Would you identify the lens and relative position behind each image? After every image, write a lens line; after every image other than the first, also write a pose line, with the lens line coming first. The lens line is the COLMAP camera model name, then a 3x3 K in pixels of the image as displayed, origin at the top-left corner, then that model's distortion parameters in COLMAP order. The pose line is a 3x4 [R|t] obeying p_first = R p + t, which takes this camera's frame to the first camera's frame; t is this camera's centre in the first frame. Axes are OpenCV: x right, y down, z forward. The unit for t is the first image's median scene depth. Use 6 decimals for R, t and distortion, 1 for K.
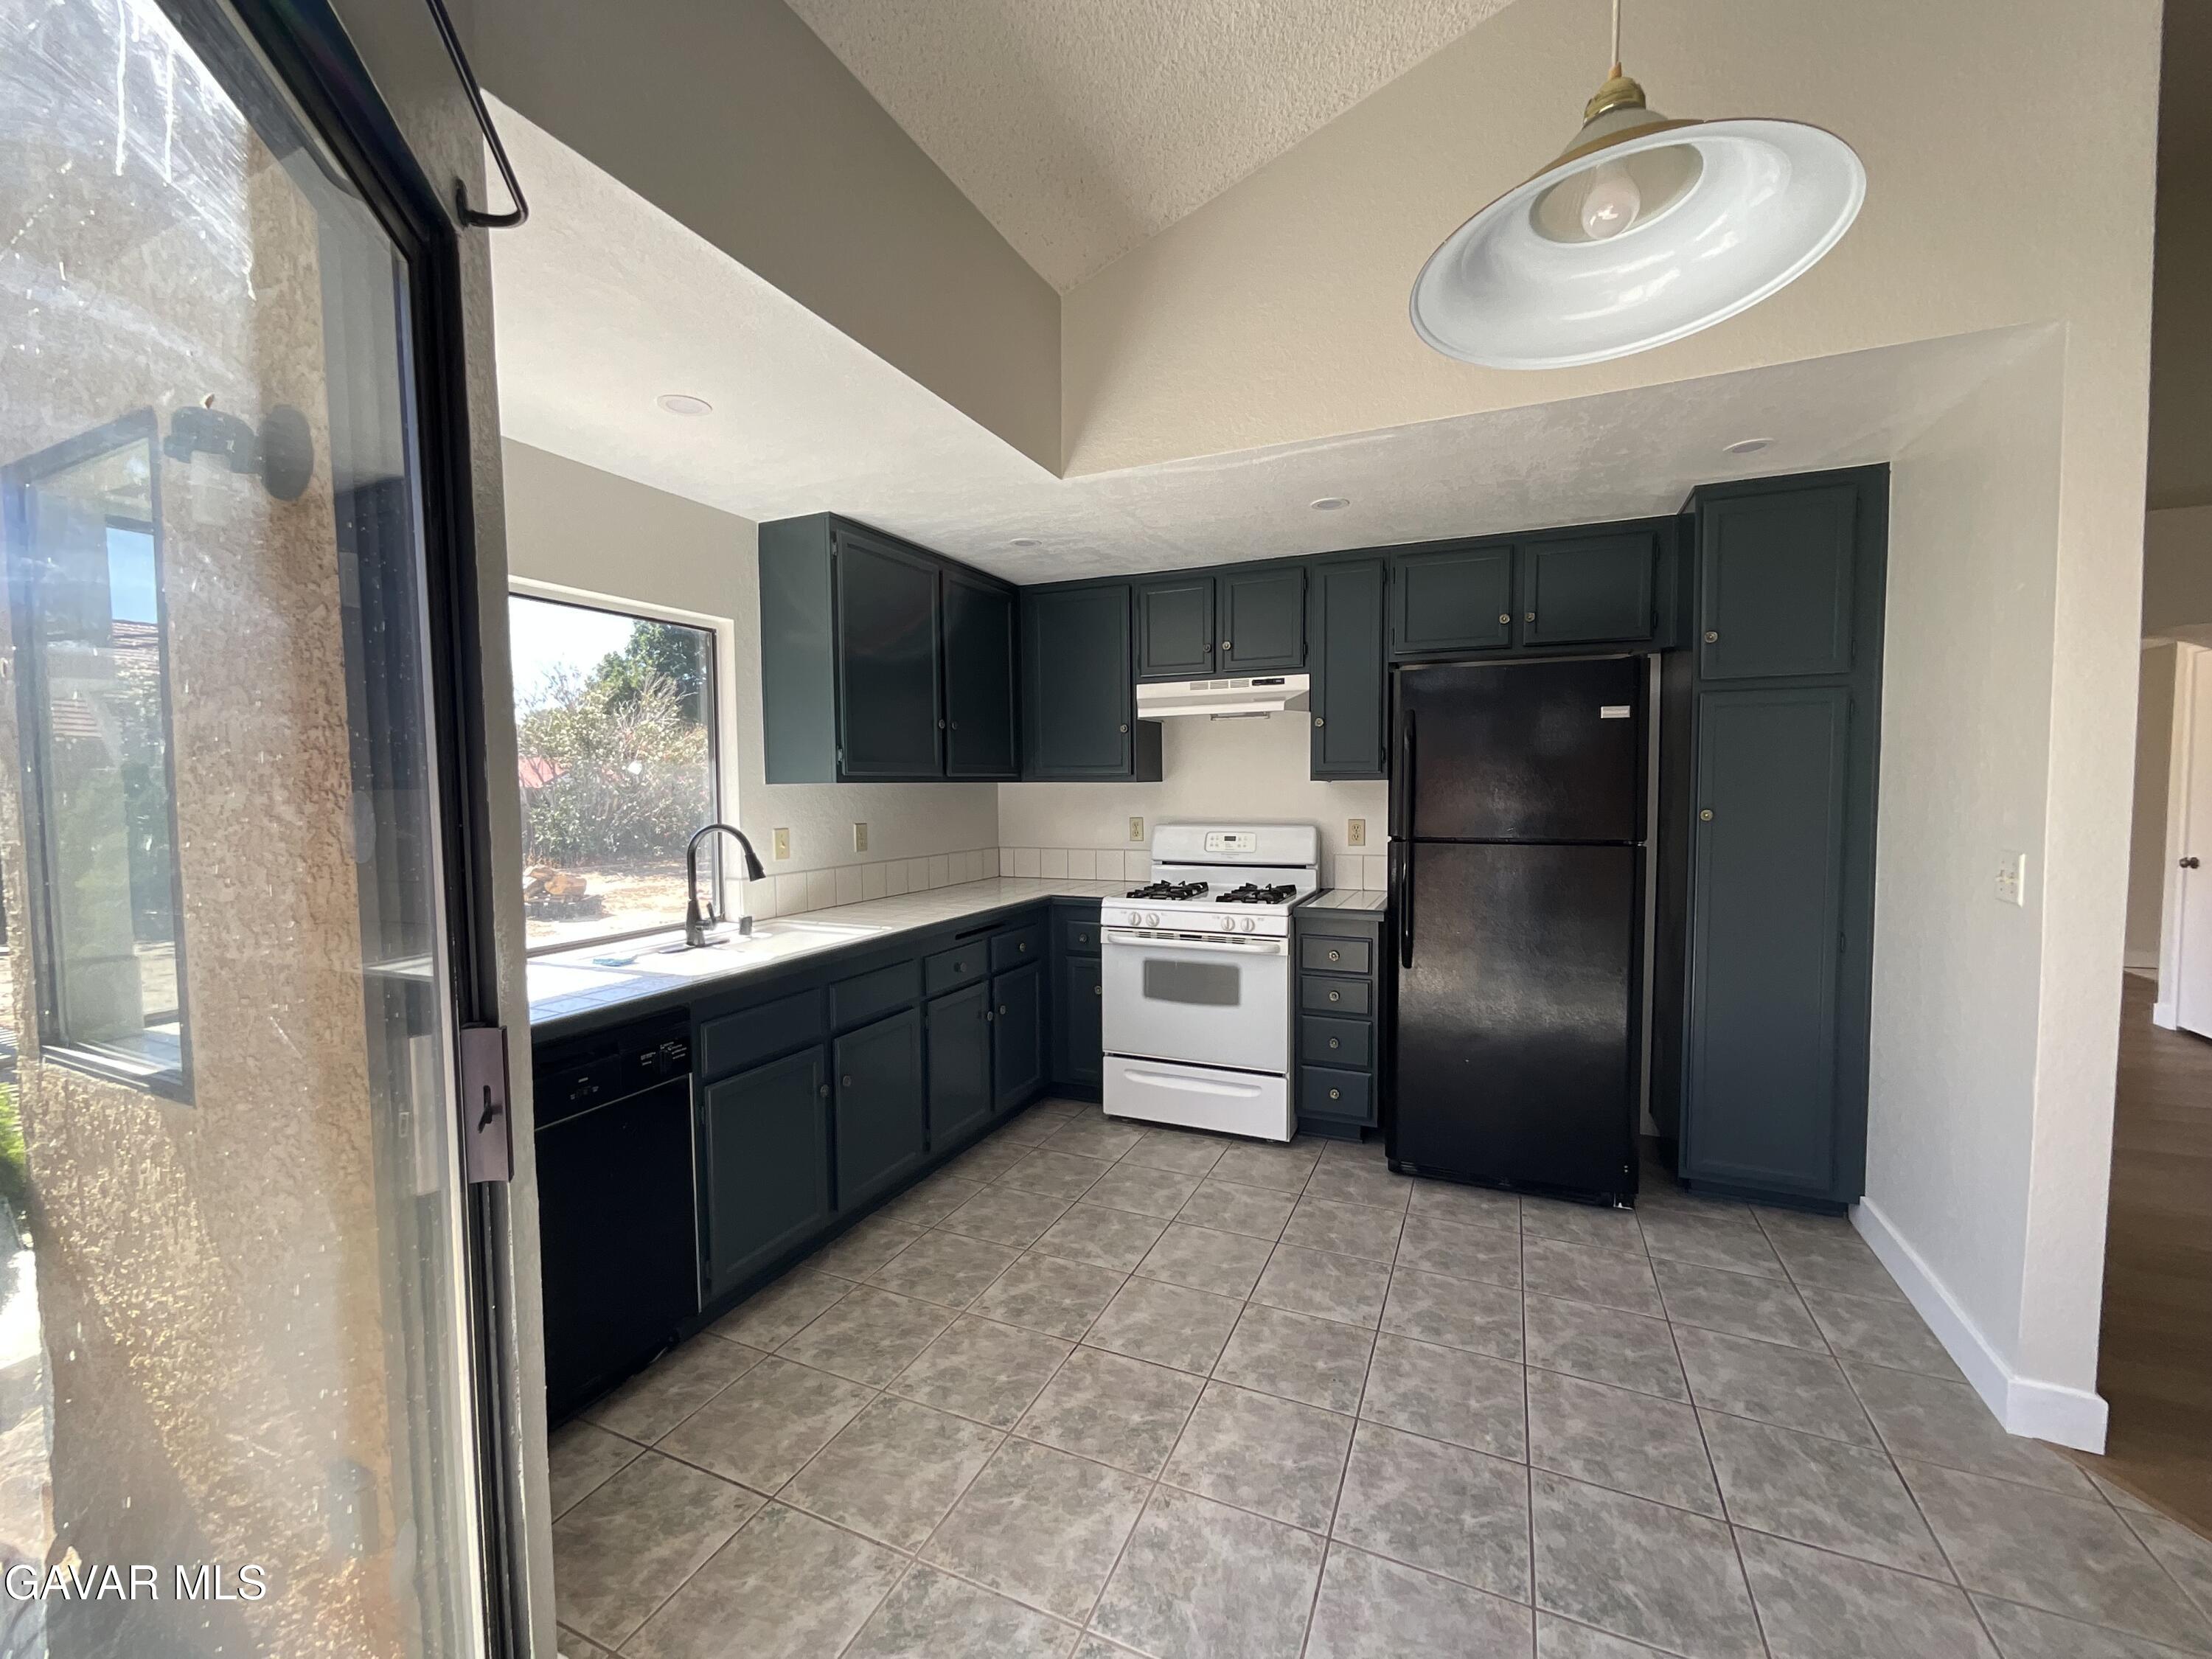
lens RADIAL K [[897.6, 0, 1114.4], [0, 897.6, 829.4], [0, 0, 1]] dist [0.000536, 0.000171]
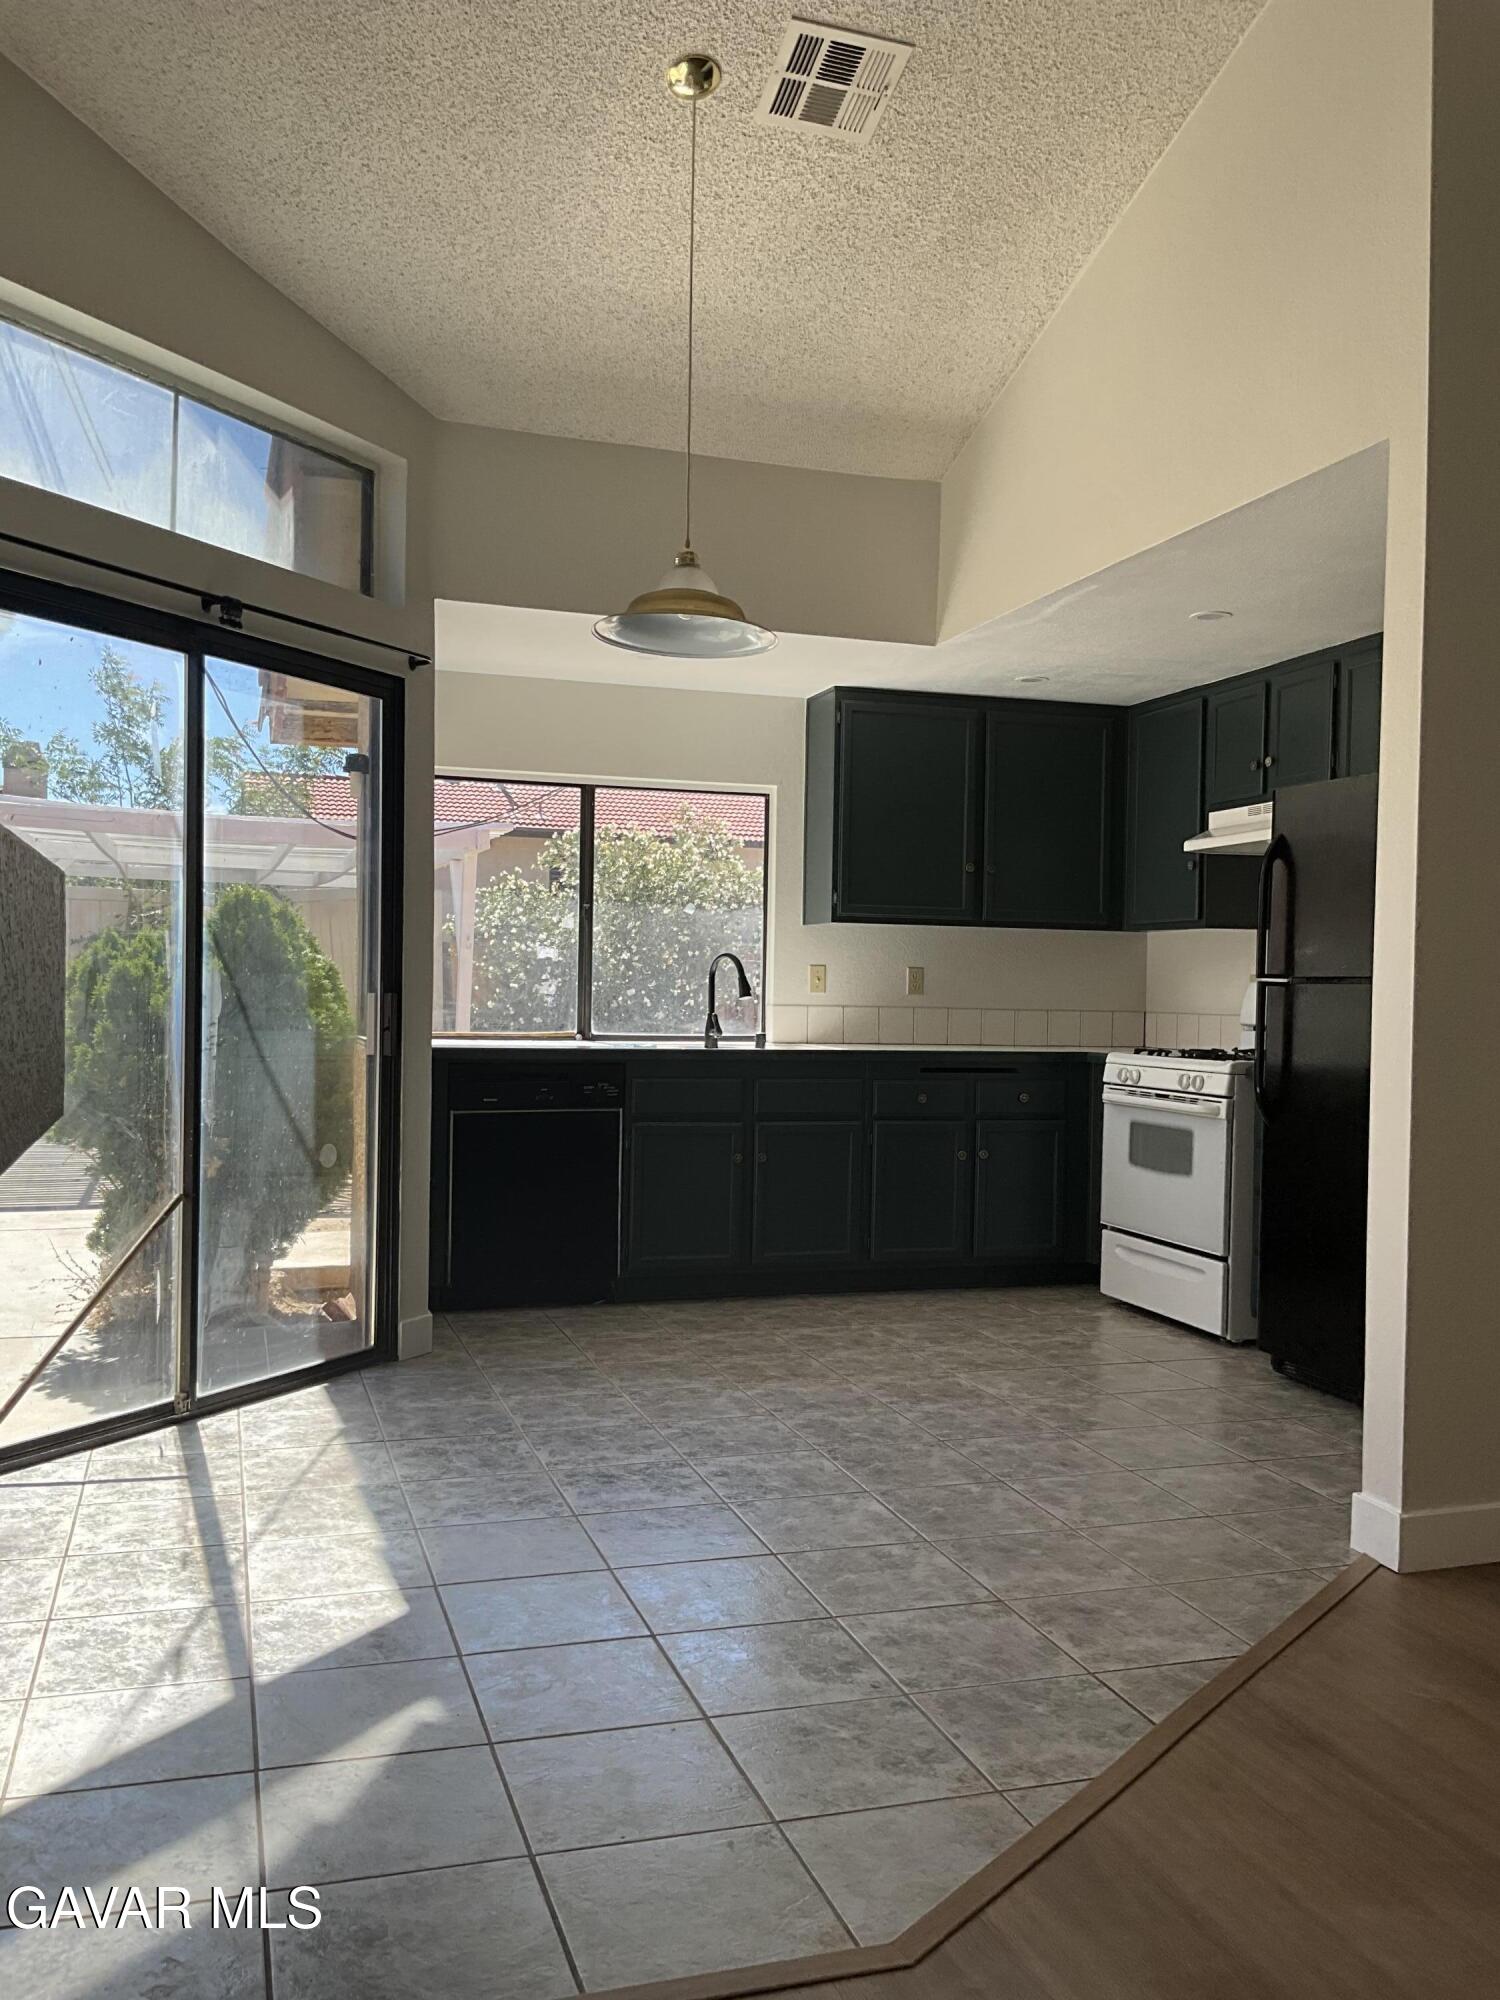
lens RADIAL K [[1625.7, 0, 757.4], [0, 1625.7, 1007.0], [0, 0, 1]] dist [0.124085, -0.287632]
pose [[0.673579, 0.031936, -0.738425, 1.133507], [-0.062227, 0.997969, -0.013601, 0.087996], [0.736491, 0.055111, 0.674199, -0.442956]]
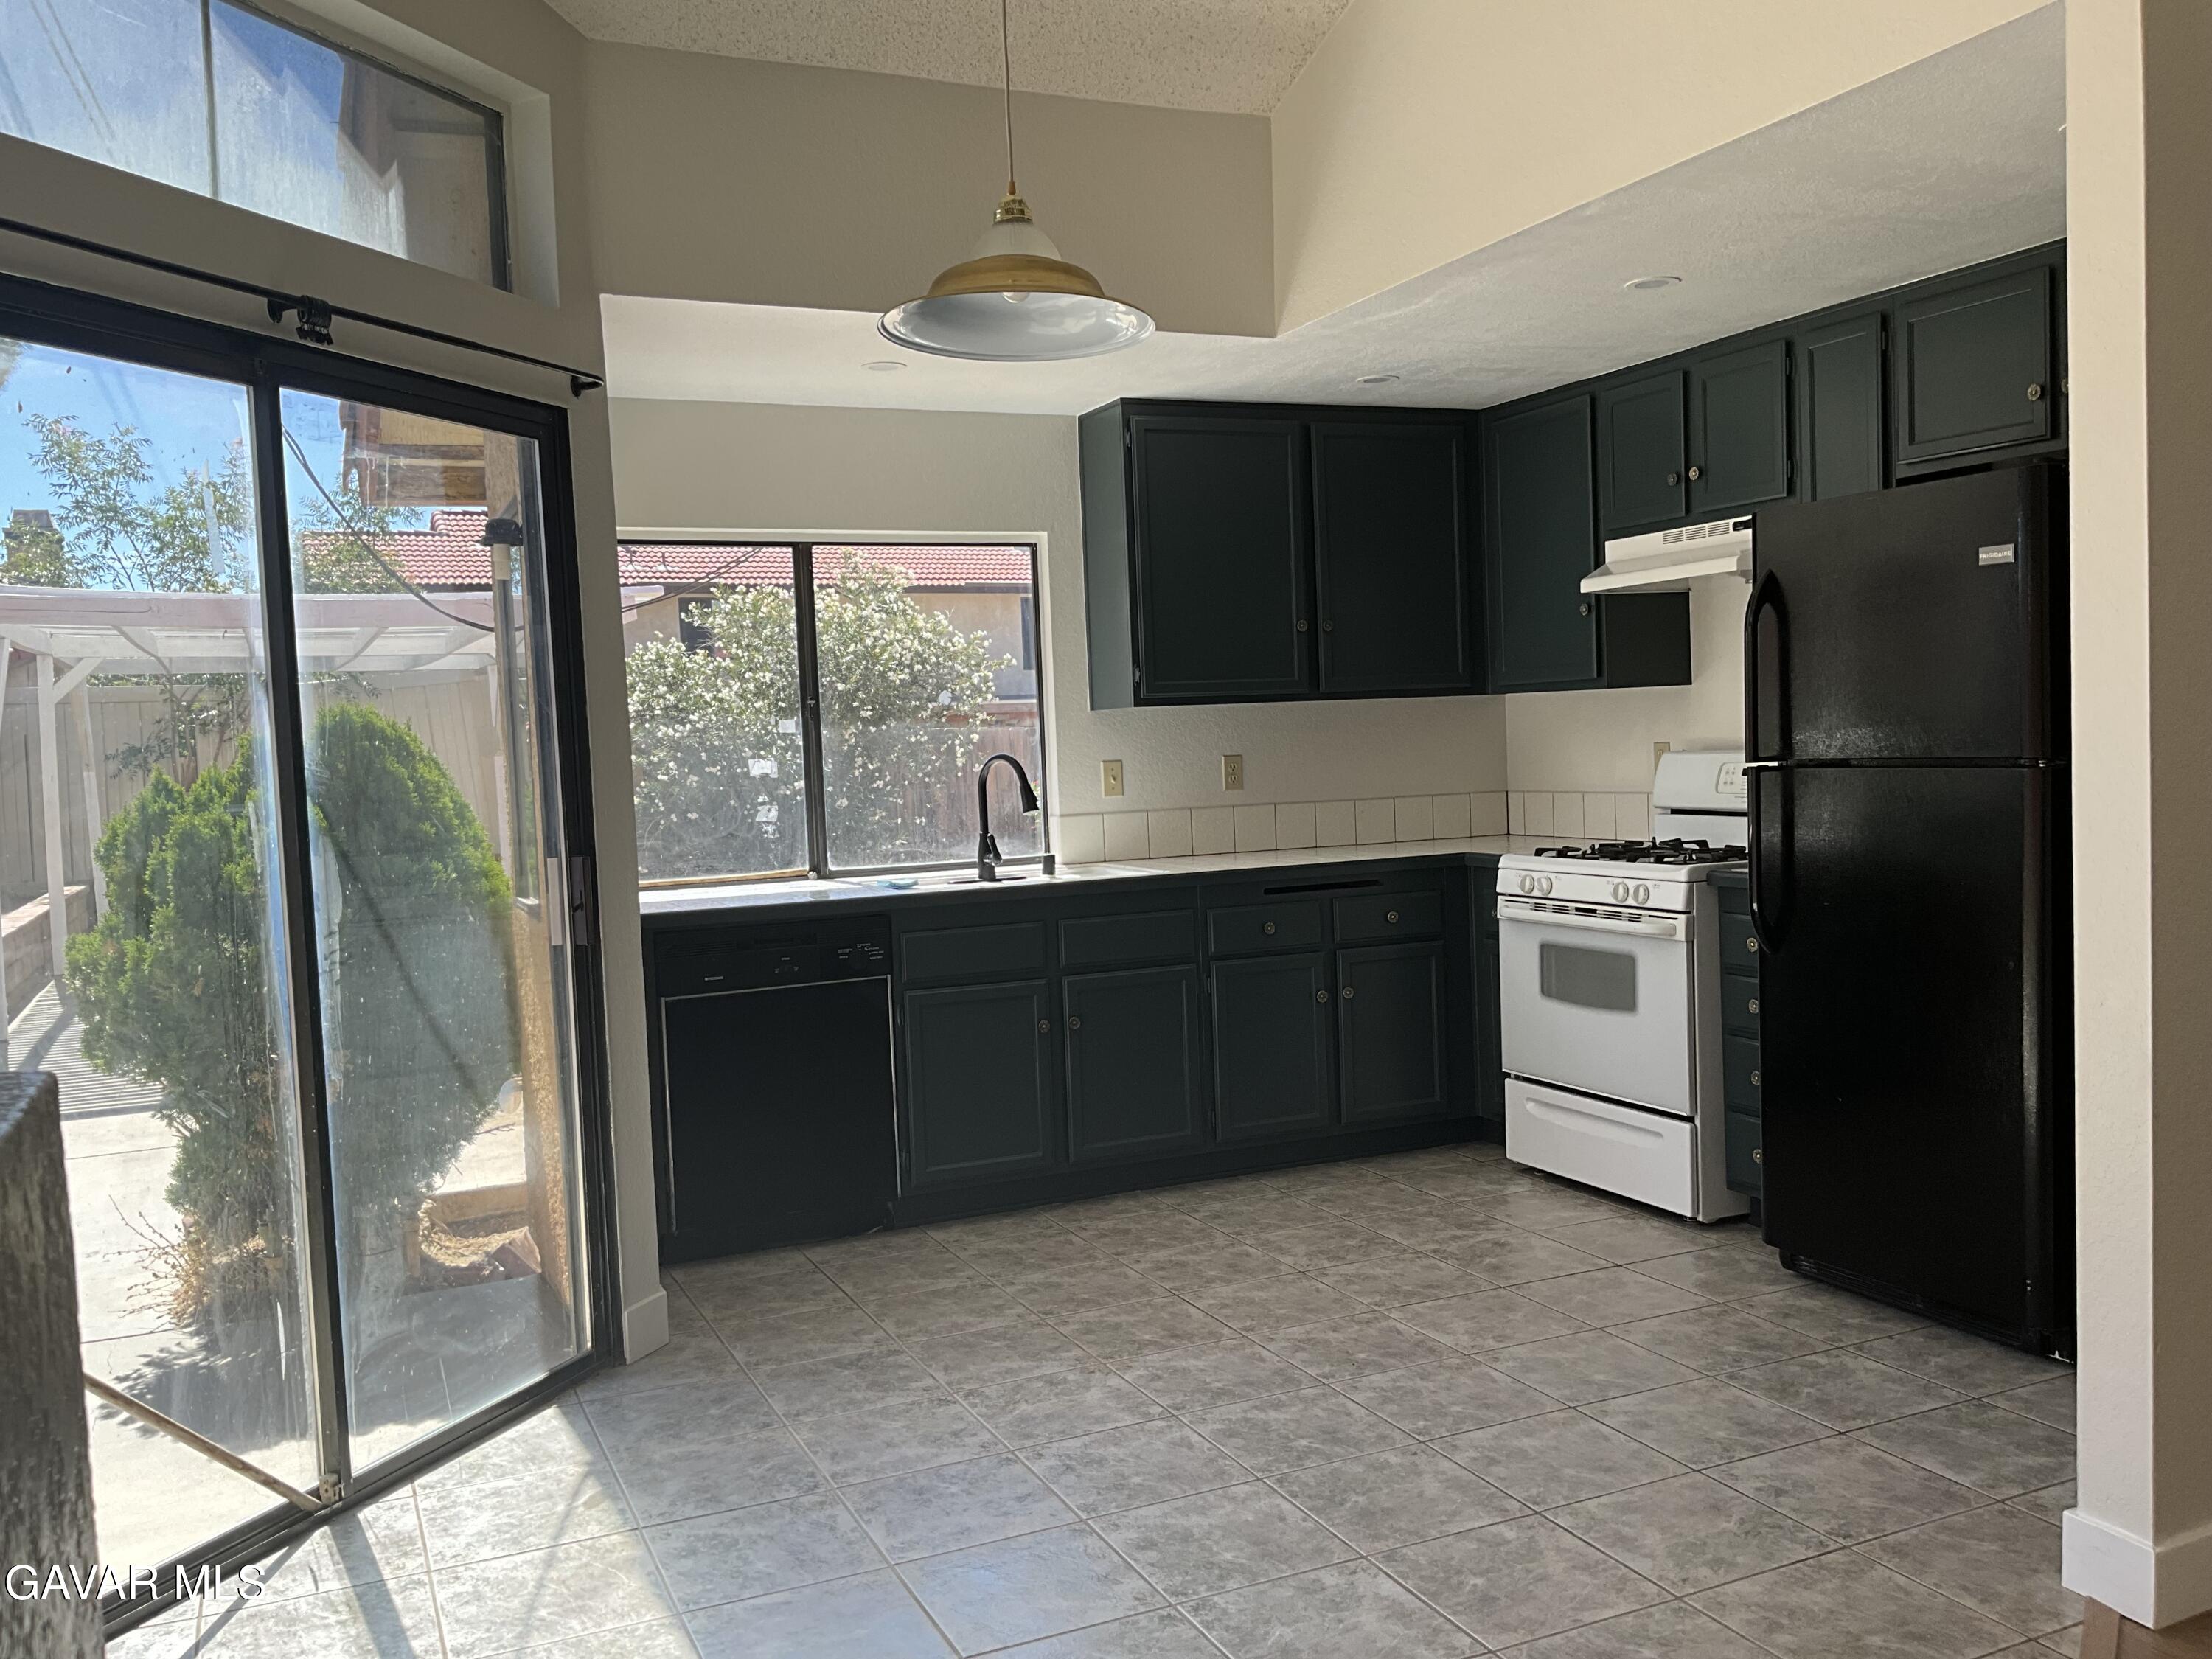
lens RADIAL K [[1798.0, 0, 1100.2], [0, 1798.0, 828.9], [0, 0, 1]] dist [0.124085, -0.287632]
pose [[0.745551, 0.013715, -0.666307, 0.828064], [-0.001161, 0.999813, 0.019281, 0.033403], [0.666447, -0.013601, 0.745428, -0.330597]]
